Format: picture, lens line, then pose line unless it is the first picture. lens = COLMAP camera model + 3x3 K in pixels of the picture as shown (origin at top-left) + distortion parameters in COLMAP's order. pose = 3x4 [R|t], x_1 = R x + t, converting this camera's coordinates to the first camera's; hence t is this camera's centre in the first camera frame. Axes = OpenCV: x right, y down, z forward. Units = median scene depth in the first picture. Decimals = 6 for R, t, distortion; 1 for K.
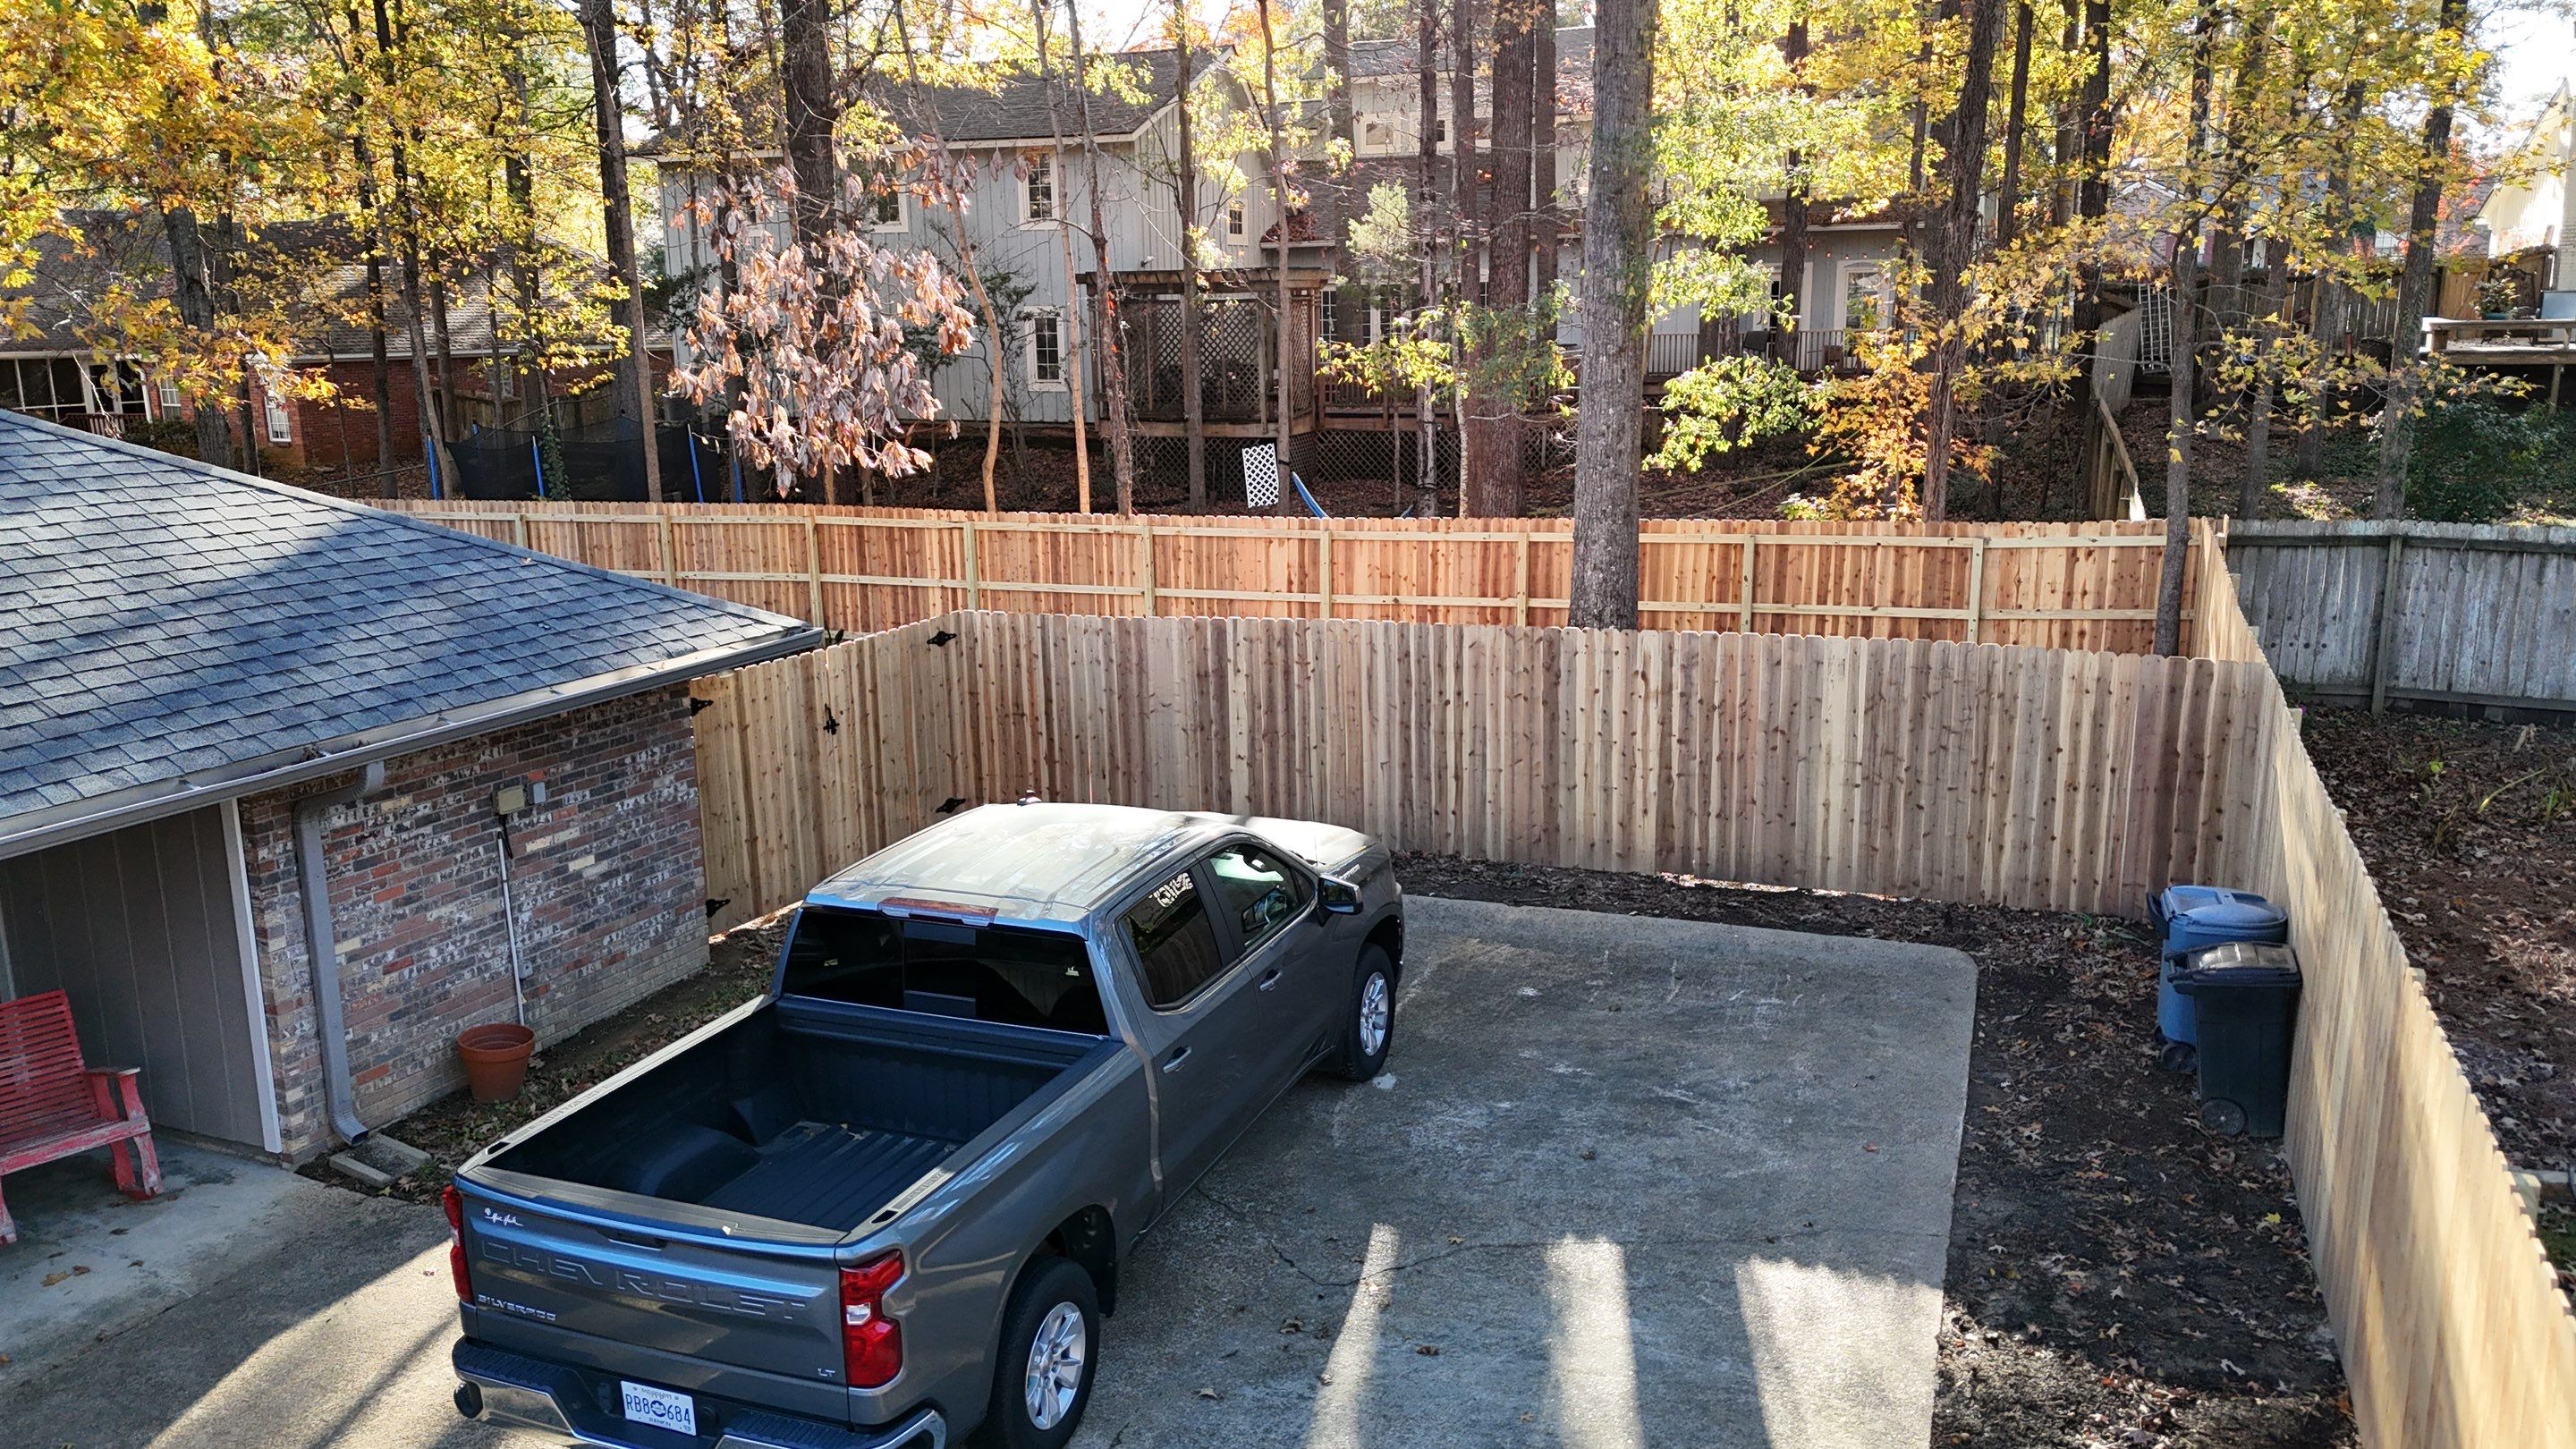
lens RADIAL K [[1890.5, 0, 1288.0], [0, 1890.5, 724.5], [0, 0, 1]] dist [0.109347, -0.117940]
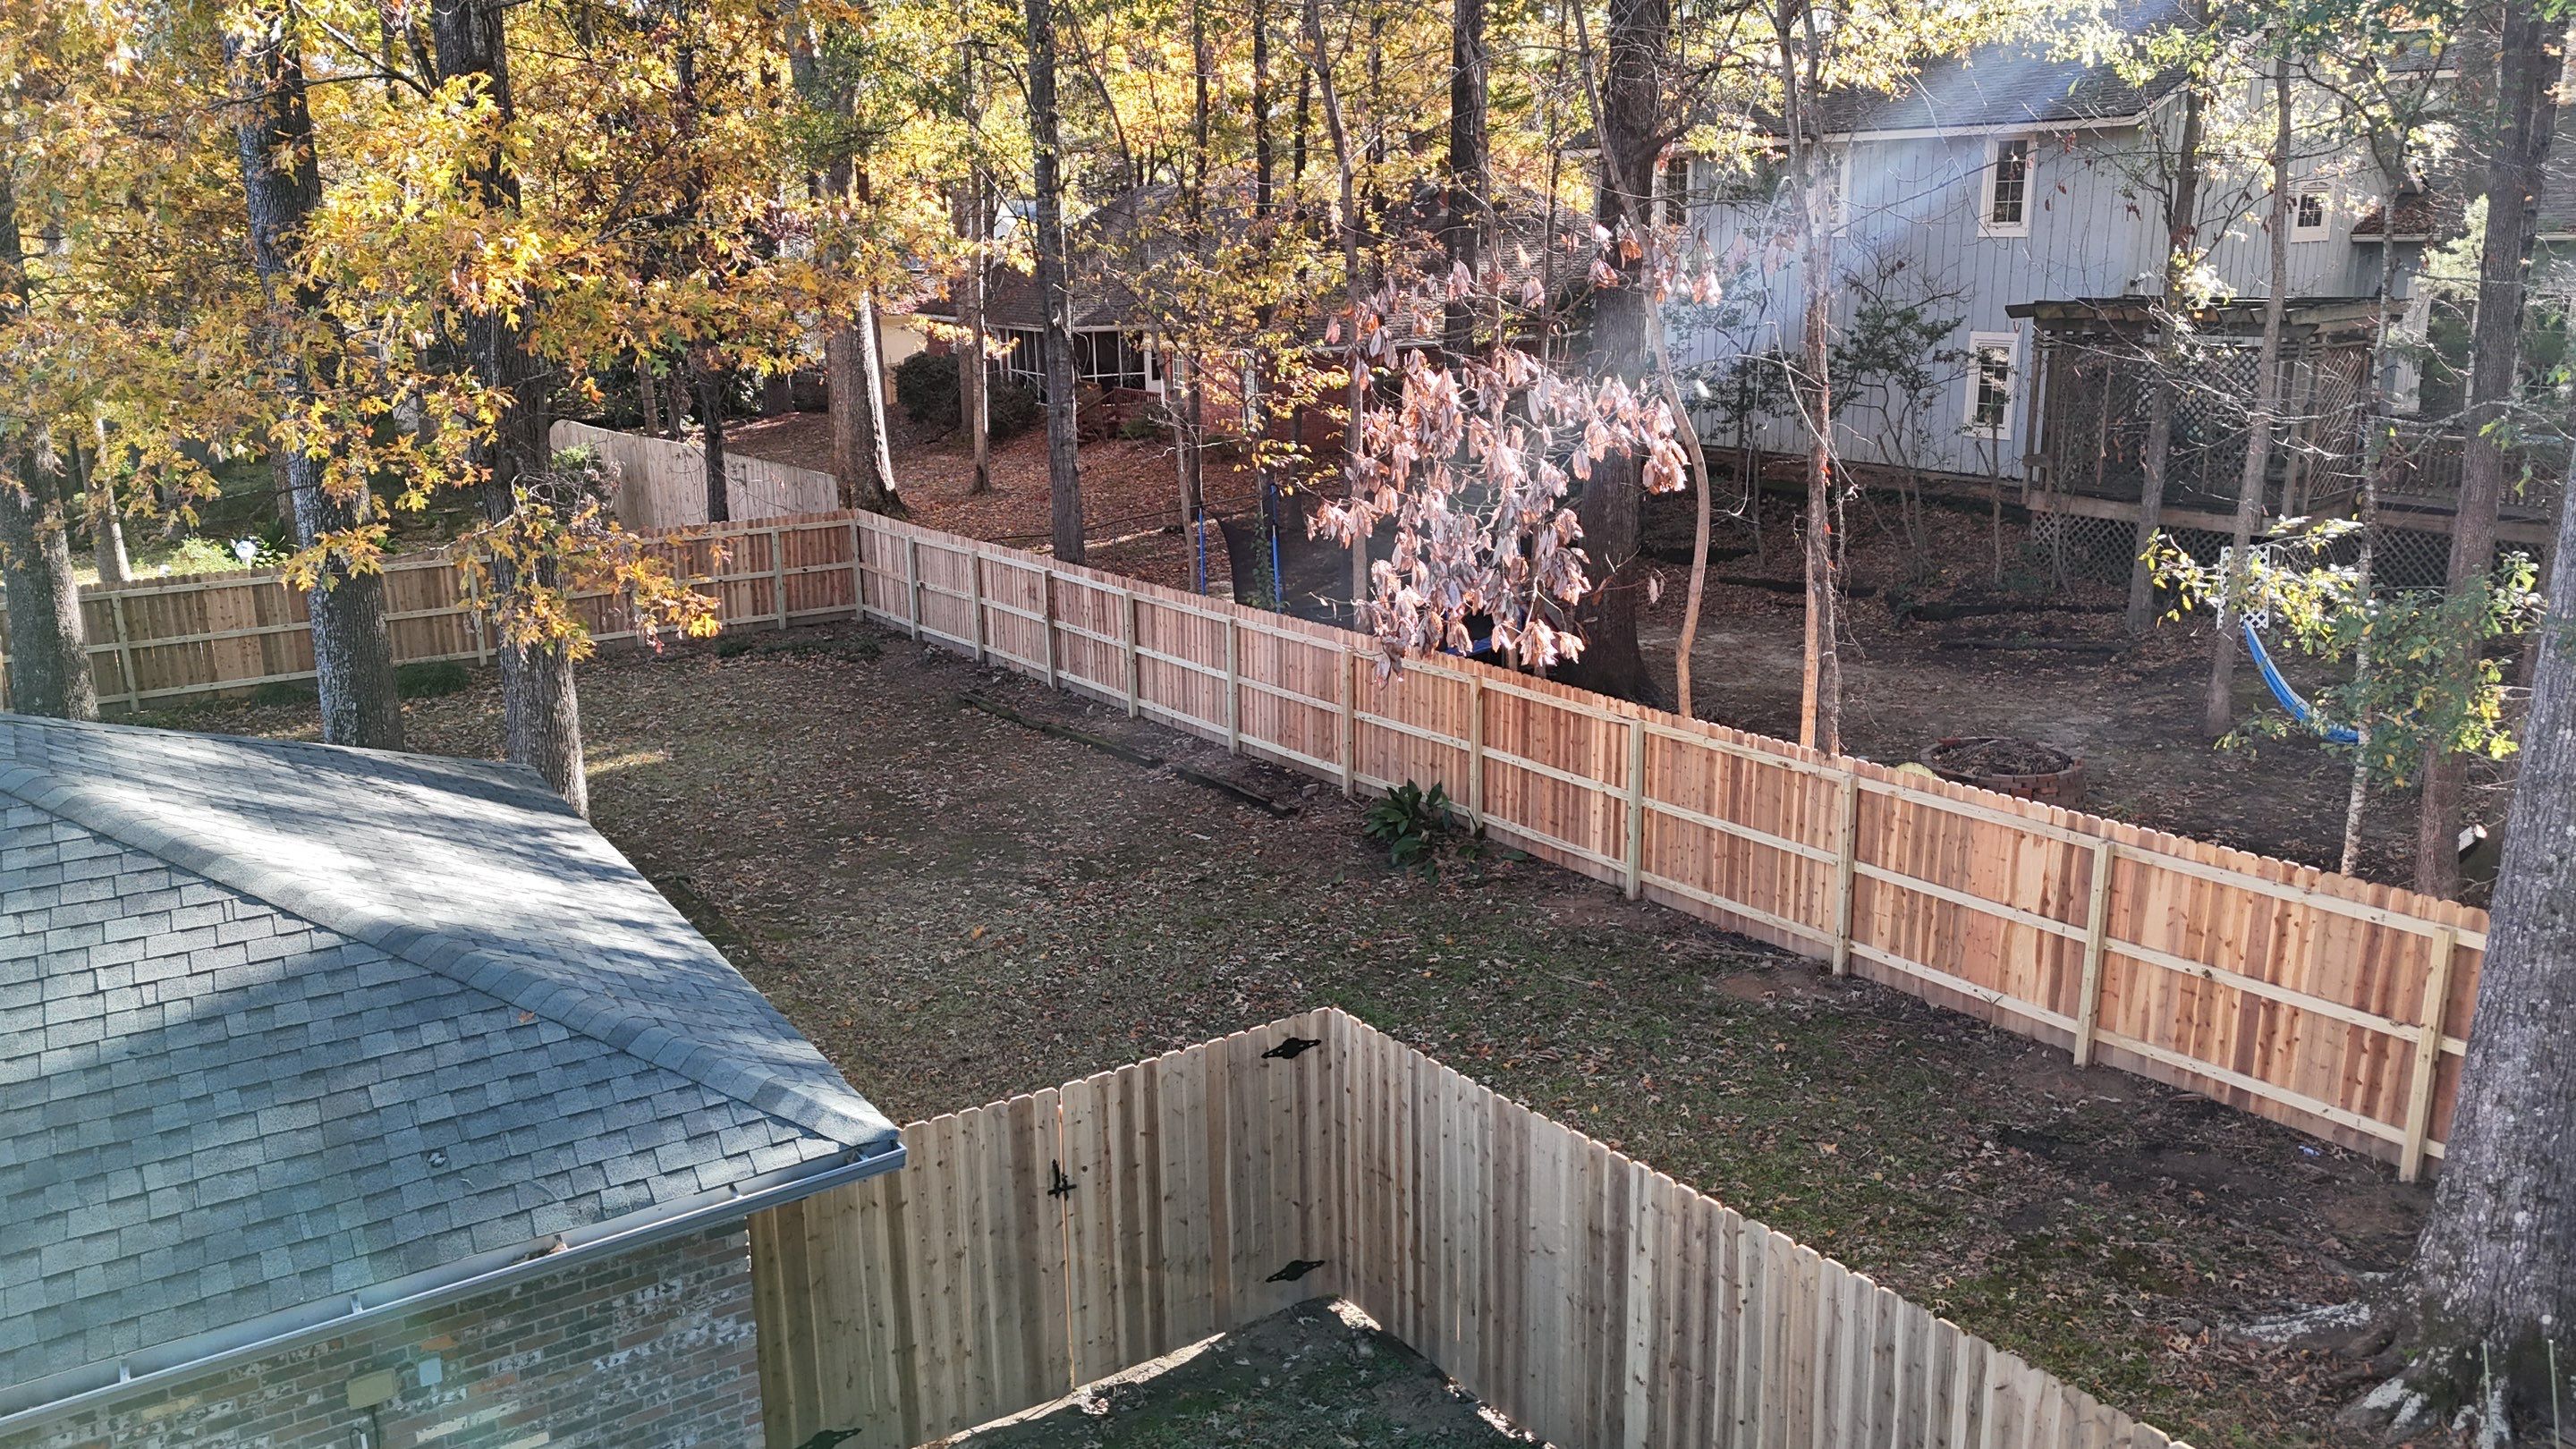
lens RADIAL K [[1890.5, 0, 1288.0], [0, 1890.5, 724.5], [0, 0, 1]] dist [0.109347, -0.117940]
pose [[0.838011, 0.140713, -0.527198, 0.178361], [-0.114093, 0.990007, 0.082883, -0.233283], [0.533592, -0.009307, 0.845691, 0.426246]]
